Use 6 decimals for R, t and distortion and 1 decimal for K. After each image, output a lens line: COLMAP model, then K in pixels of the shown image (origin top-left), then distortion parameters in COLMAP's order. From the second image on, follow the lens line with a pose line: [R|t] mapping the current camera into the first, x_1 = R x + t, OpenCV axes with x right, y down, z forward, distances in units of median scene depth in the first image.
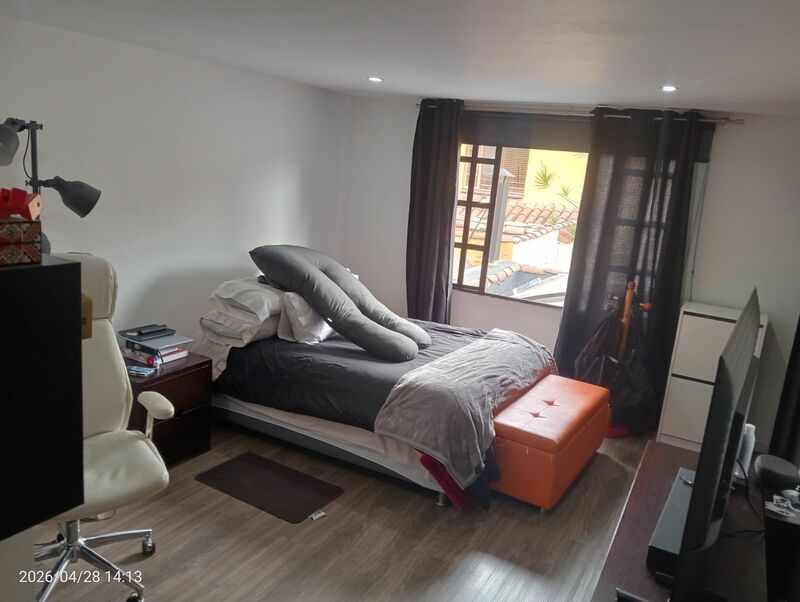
lens RADIAL K [[653.0, 0, 398.2], [0, 653.0, 306.0], [0, 0, 1]] dist [0.130965, -0.254150]
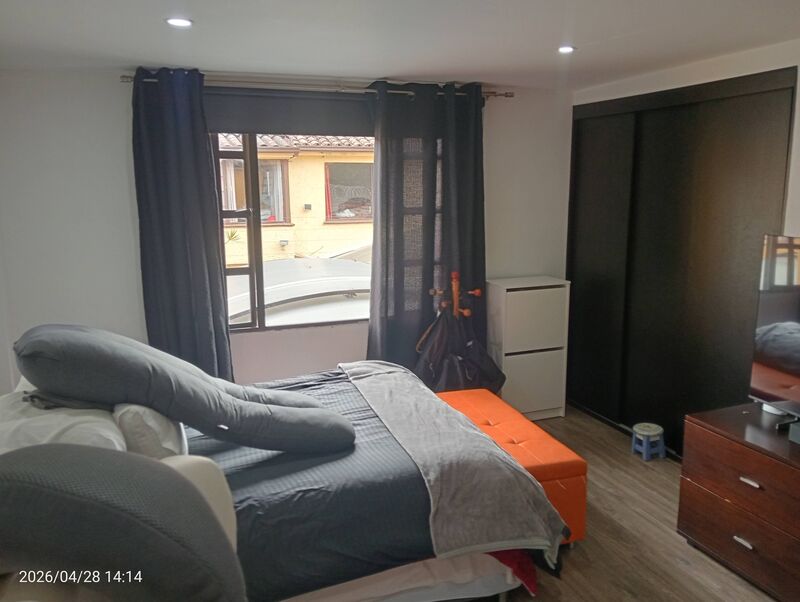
lens RADIAL K [[653.0, 0, 398.2], [0, 653.0, 306.0], [0, 0, 1]] dist [0.130965, -0.254150]
pose [[0.654494, -0.229399, 0.720426, -0.371785], [0.236759, 0.967121, 0.092860, -0.093475], [-0.718041, 0.109791, 0.687287, 0.434292]]
